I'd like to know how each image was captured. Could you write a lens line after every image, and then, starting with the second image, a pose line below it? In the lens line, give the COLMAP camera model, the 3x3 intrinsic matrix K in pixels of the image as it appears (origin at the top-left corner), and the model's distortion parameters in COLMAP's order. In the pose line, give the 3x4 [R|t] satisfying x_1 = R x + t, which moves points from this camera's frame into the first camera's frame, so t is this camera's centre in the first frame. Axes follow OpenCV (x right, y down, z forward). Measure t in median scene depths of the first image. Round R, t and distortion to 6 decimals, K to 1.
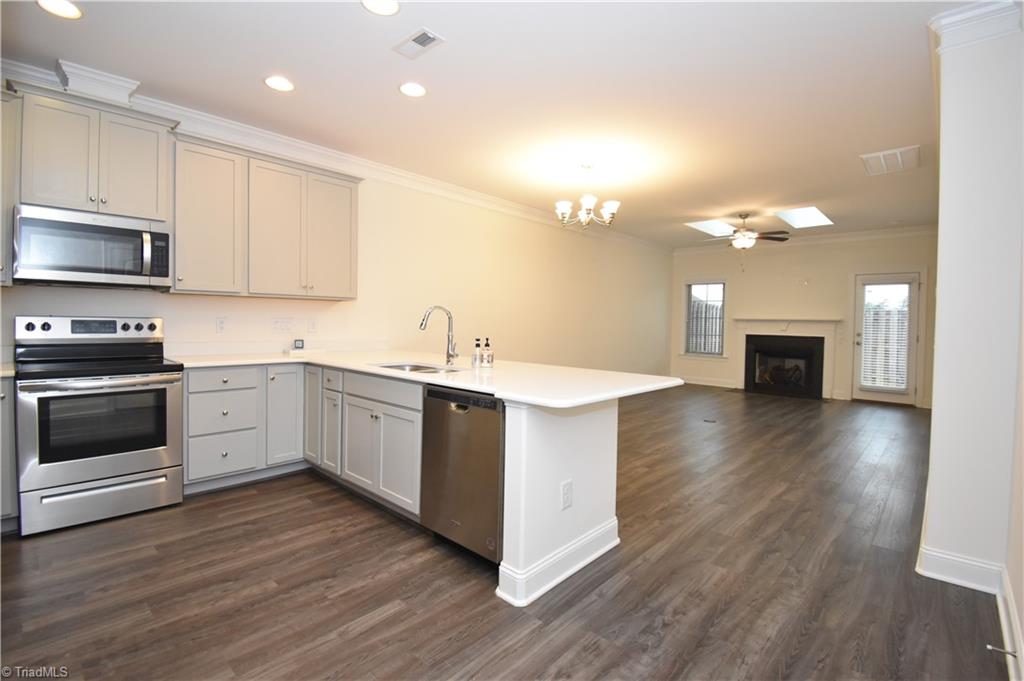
lens RADIAL K [[474.7, 0, 512.0], [0, 474.7, 340.5], [0, 0, 1]] dist [-0.025269, -0.000210]
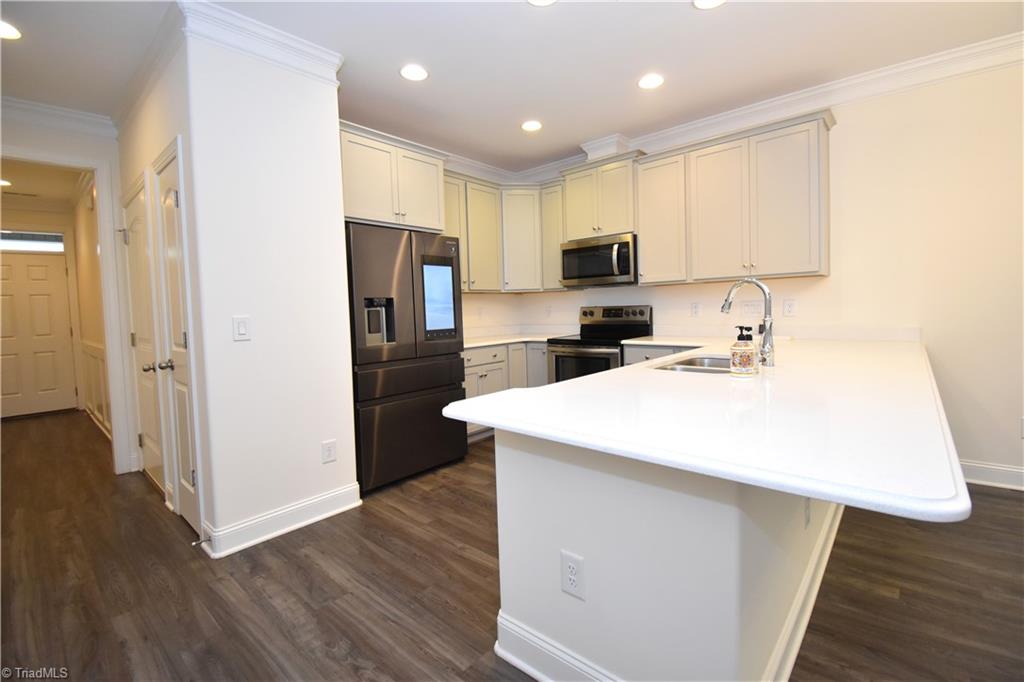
lens RADIAL K [[447.7, 0, 515.9], [0, 447.7, 332.1], [0, 0, 1]] dist [0.009294, -0.000322]
pose [[0.028067, 0.034873, -0.998998, 0.617862], [-0.016960, 0.999264, 0.034406, -0.015511], [0.999462, 0.015977, 0.028638, 0.785347]]
